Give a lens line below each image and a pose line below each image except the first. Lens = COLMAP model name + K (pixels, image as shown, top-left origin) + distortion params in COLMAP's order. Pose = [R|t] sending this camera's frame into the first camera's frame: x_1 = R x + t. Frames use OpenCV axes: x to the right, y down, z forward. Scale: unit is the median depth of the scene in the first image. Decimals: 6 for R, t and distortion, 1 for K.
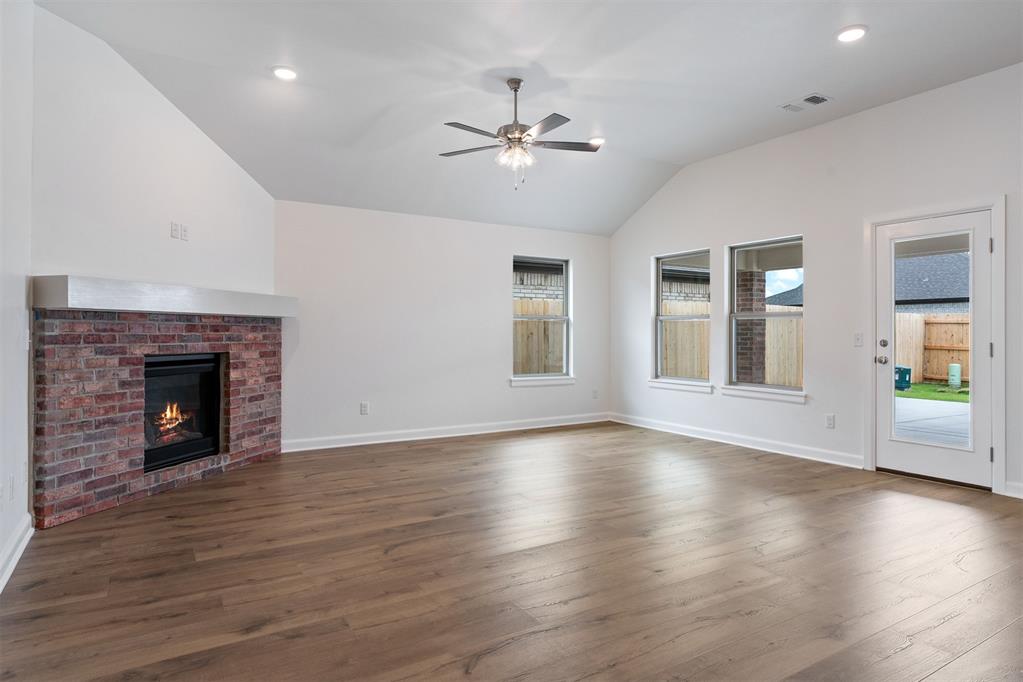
lens RADIAL K [[607.0, 0, 530.6], [0, 607.0, 333.5], [0, 0, 1]] dist [0.022943, -0.001640]
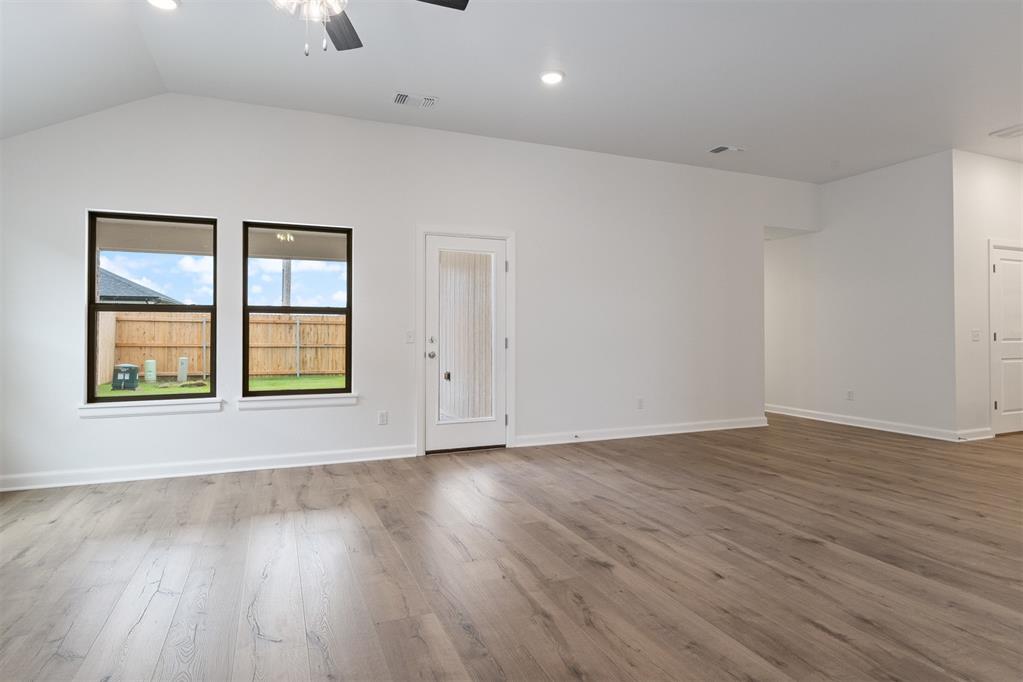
lens RADIAL K [[561.7, 0, 522.5], [0, 561.7, 335.5], [0, 0, 1]] dist [0.003361, 0.001100]
pose [[0.161701, -0.005648, 0.986824, -0.469986], [-0.001890, 0.999980, 0.006033, 0.002180], [-0.986838, -0.002840, 0.161687, 0.763098]]
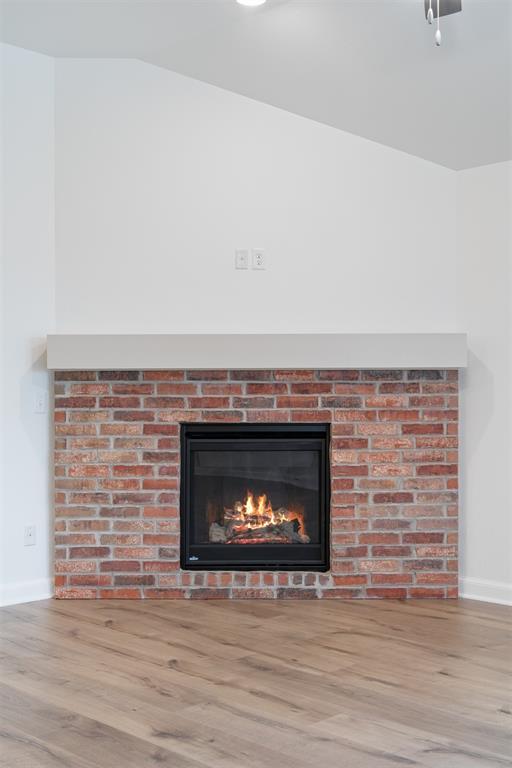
lens RADIAL K [[975.3, 0, 251.2], [0, 975.3, 385.8], [0, 0, 1]] dist [0.011878, 0.000000]
pose [[0.215664, -0.008309, -0.976432, 0.600358], [0.001053, 0.999965, -0.008276, -0.002374], [0.976467, 0.000756, 0.215665, 0.754094]]
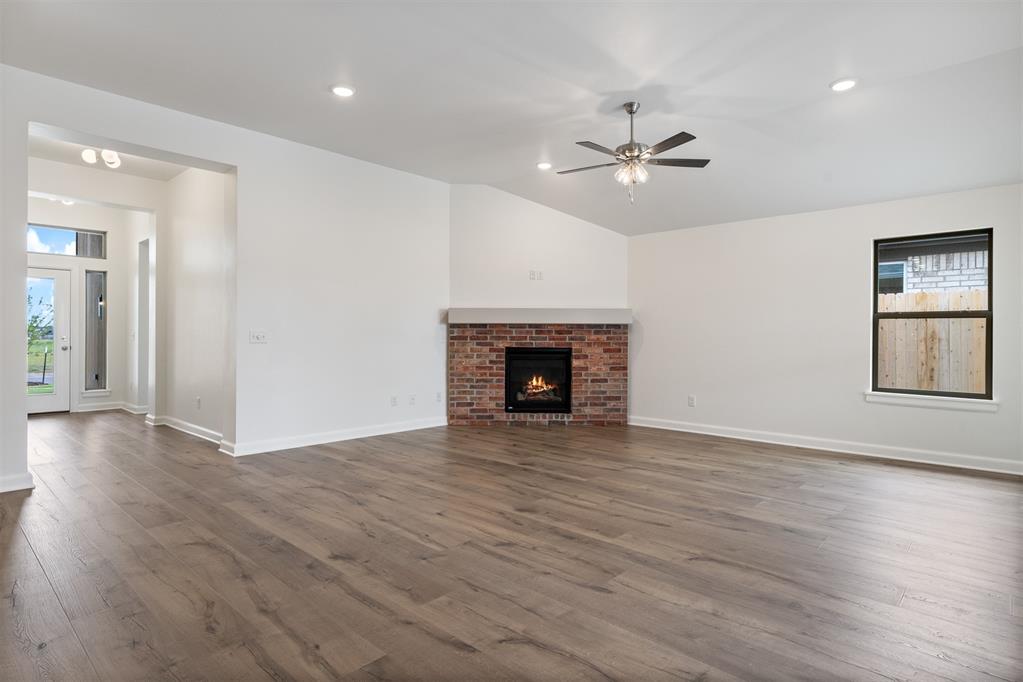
lens RADIAL K [[561.7, 0, 514.7], [0, 561.7, 336.6], [0, 0, 1]] dist [0.003361, 0.001100]
pose [[0.254023, 0.001251, -0.967197, 0.920063], [-0.004193, 0.999991, 0.000192, 0.003320], [0.967189, 0.004007, 0.254026, 0.557450]]
